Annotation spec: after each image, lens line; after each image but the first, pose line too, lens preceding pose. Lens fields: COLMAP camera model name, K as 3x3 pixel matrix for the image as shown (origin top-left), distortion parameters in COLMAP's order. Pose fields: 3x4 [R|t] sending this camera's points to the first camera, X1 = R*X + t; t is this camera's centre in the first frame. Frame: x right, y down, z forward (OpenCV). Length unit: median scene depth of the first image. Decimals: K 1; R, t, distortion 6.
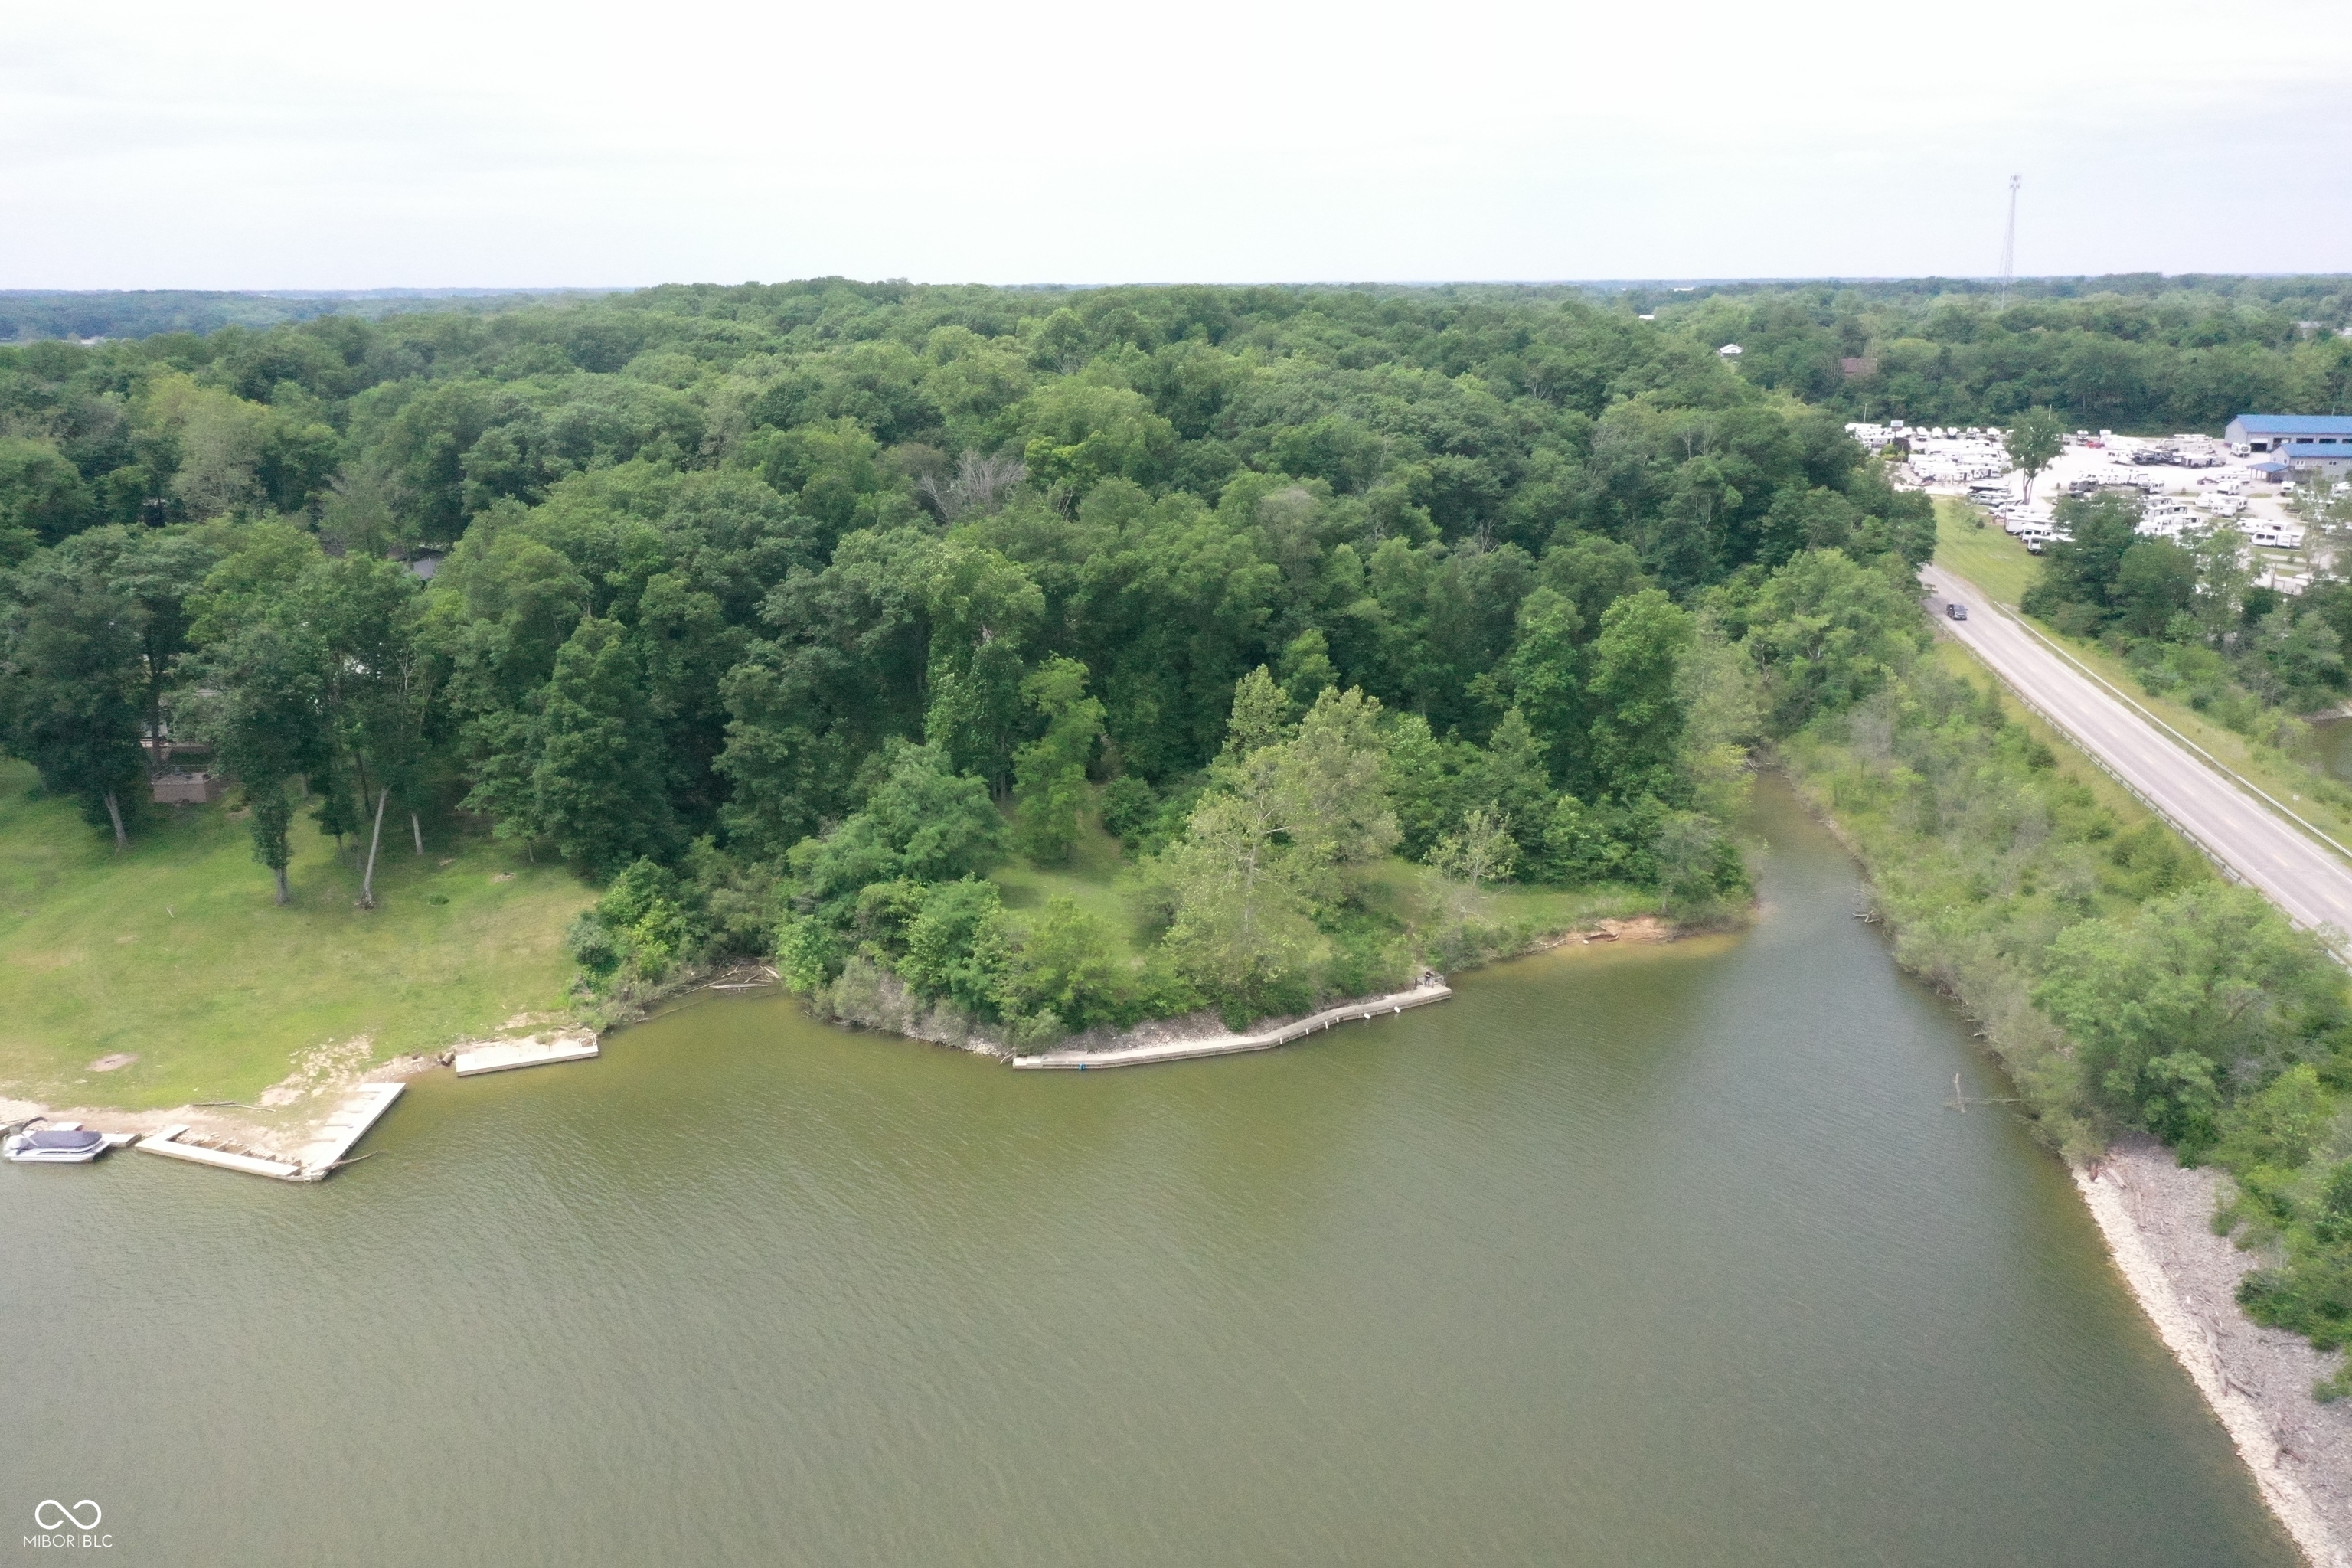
lens RADIAL K [[1871.2, 0, 1176.0], [0, 1871.2, 784.0], [0, 0, 1]] dist [-0.002639, 0.005239]
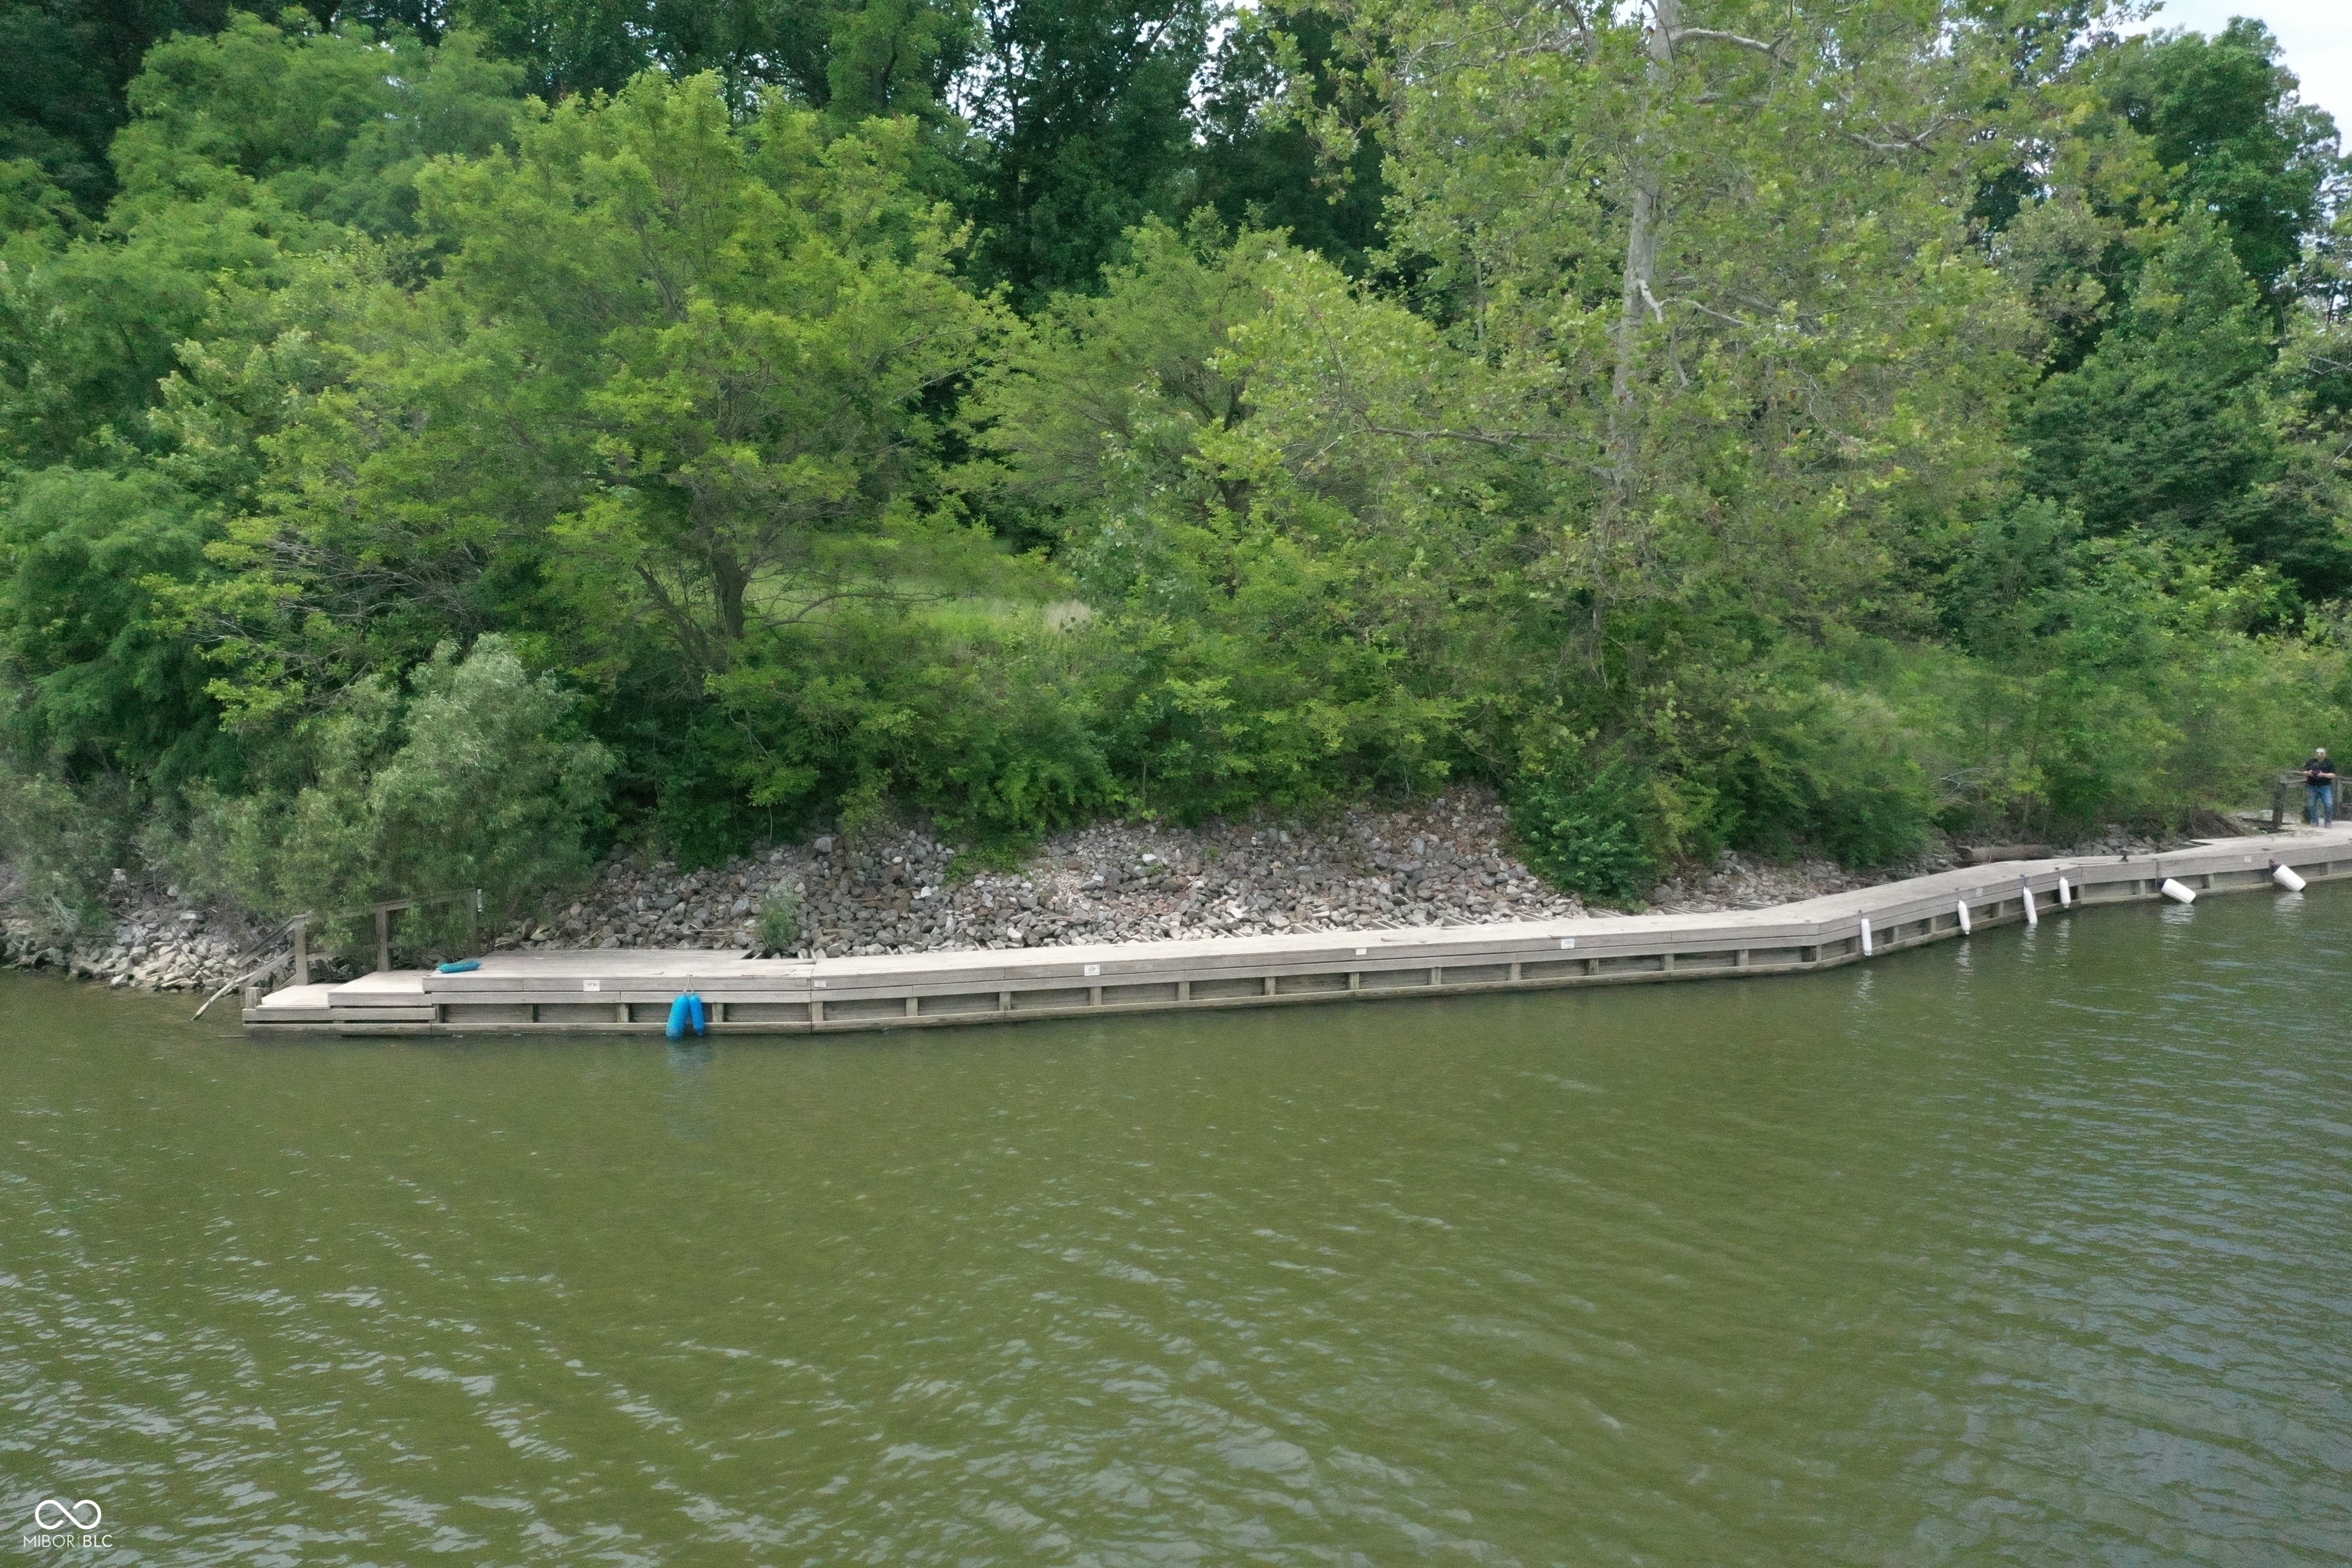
lens RADIAL K [[1871.2, 0, 1176.0], [0, 1871.2, 784.0], [0, 0, 1]] dist [-0.002639, 0.005239]
pose [[0.999985, -0.002591, -0.004819, -0.008551], [0.001664, 0.983044, -0.183363, 0.148571], [0.005212, 0.183352, 0.983034, 0.782375]]
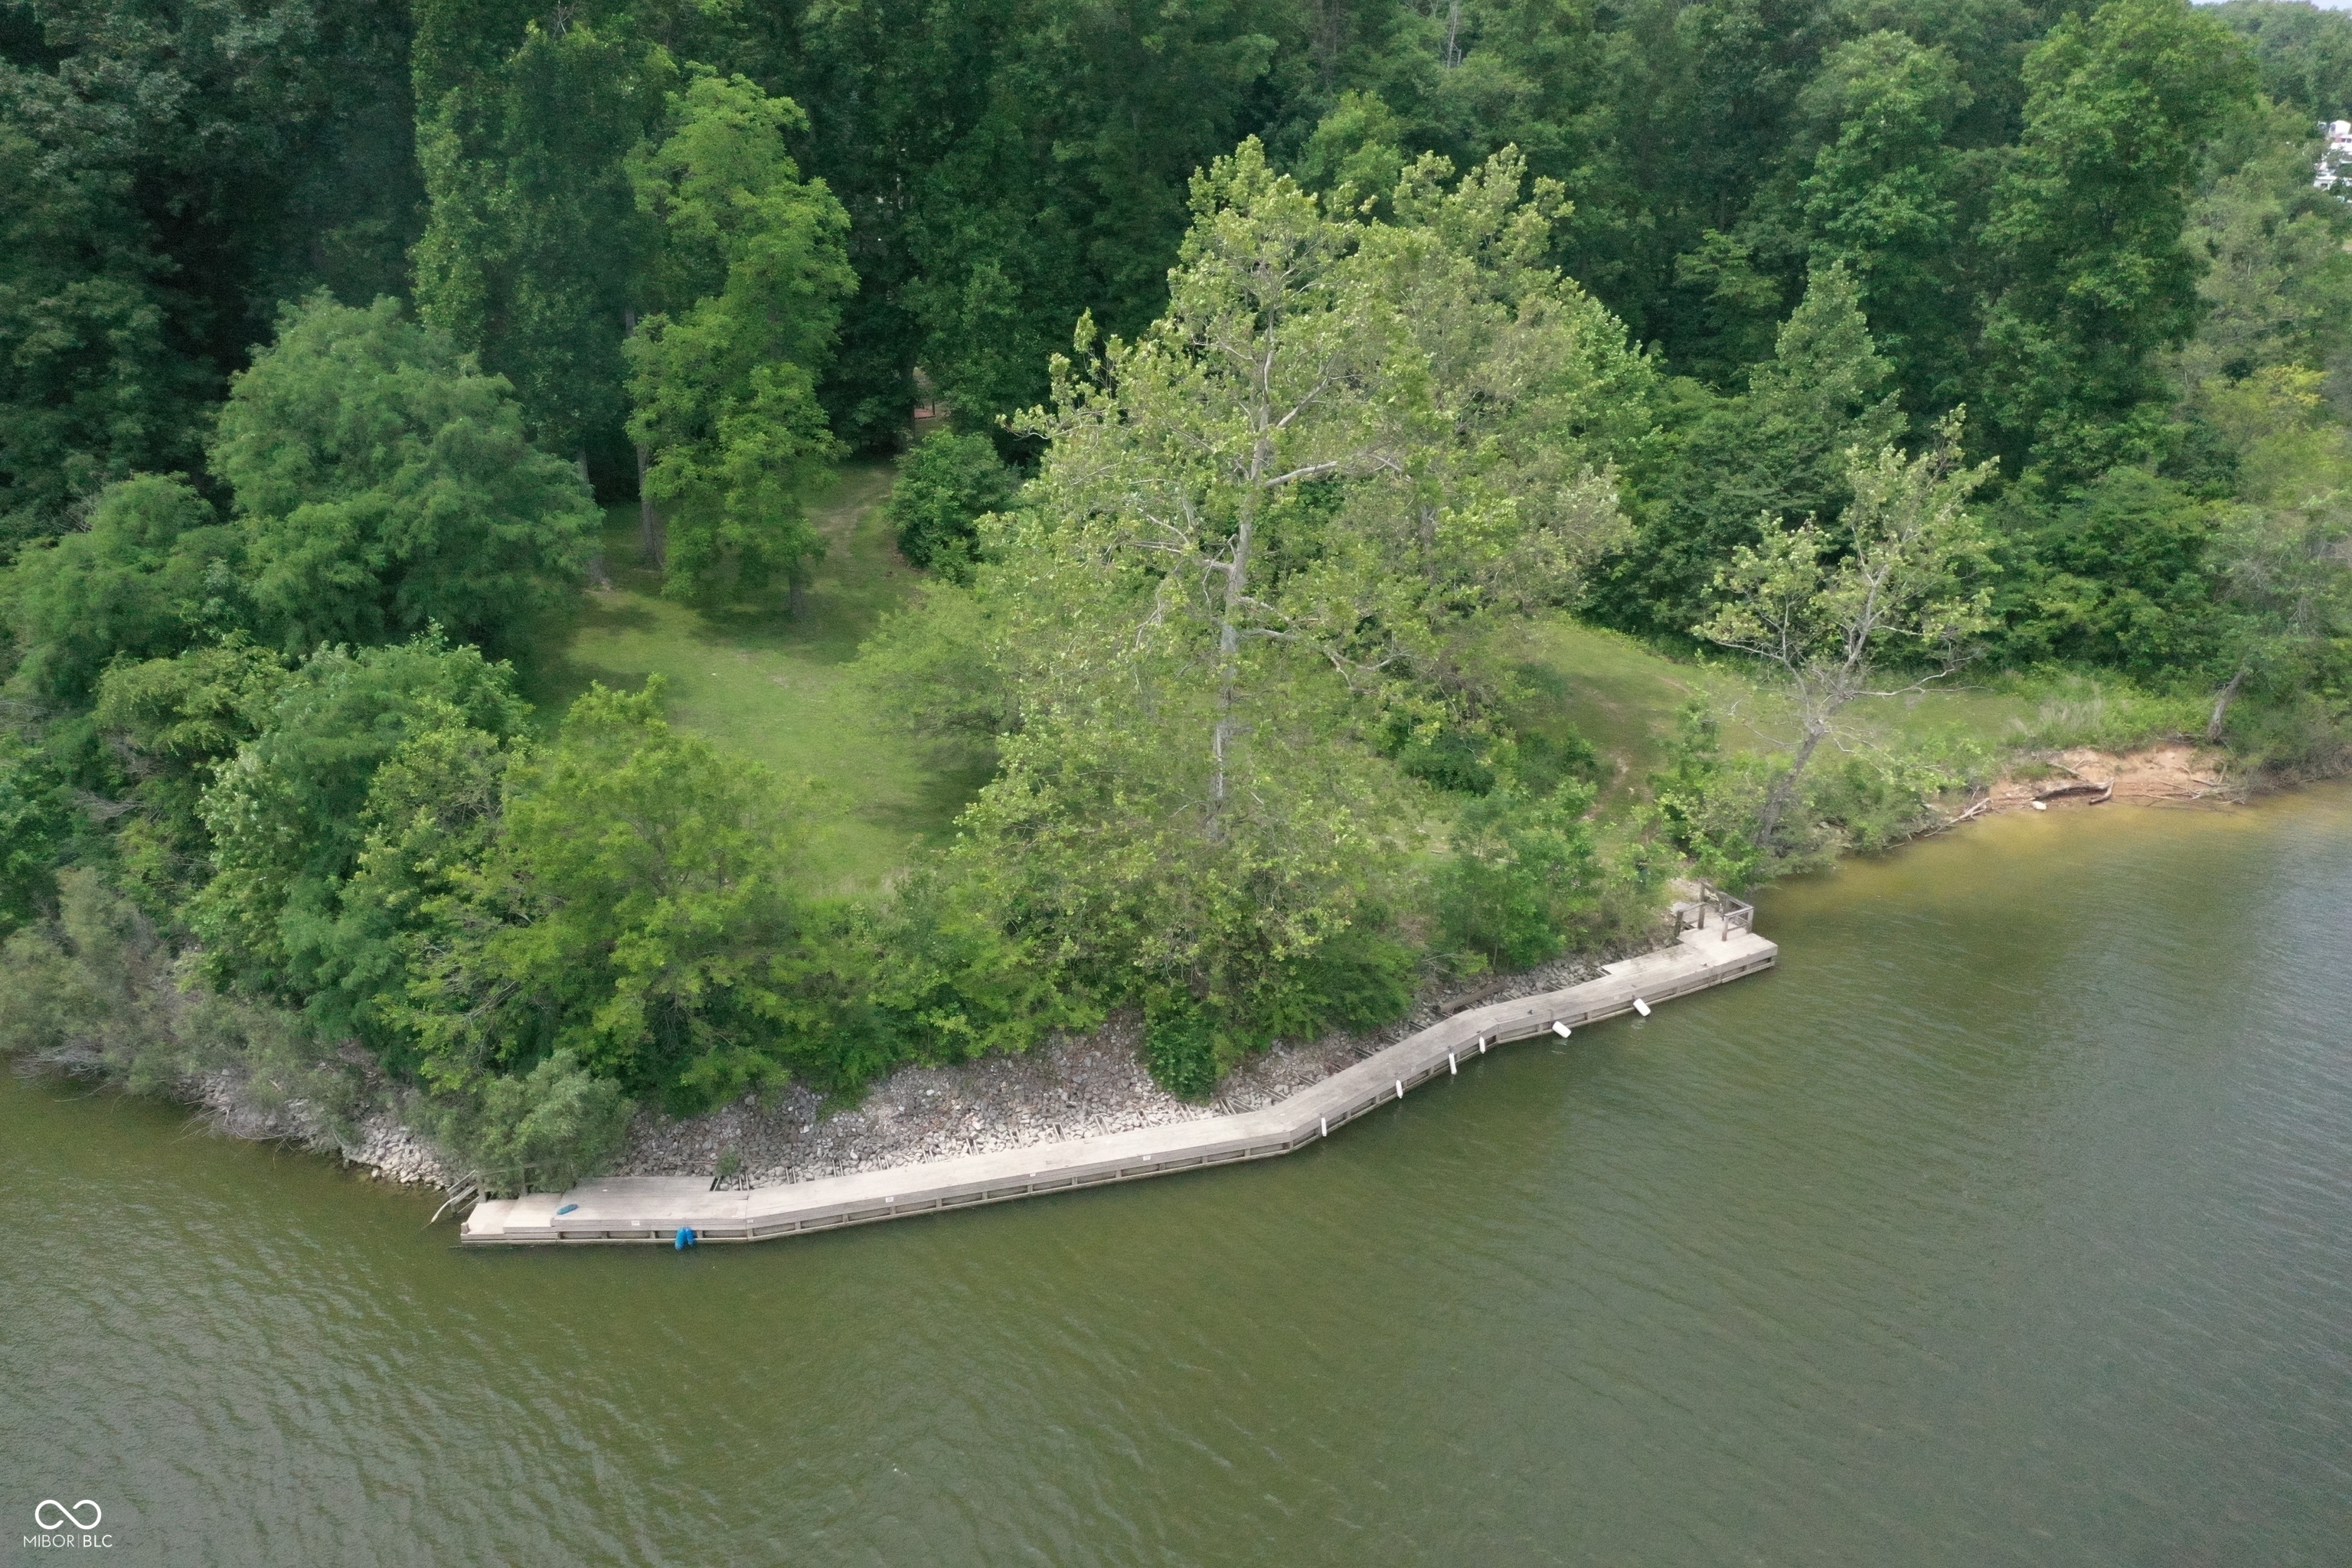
lens RADIAL K [[1871.2, 0, 1176.0], [0, 1871.2, 784.0], [0, 0, 1]] dist [-0.002639, 0.005239]
pose [[0.999904, -0.003599, 0.013356, 0.024803], [0.002357, 0.995772, 0.091829, 0.045087], [-0.013630, -0.091788, 0.995685, 0.646888]]
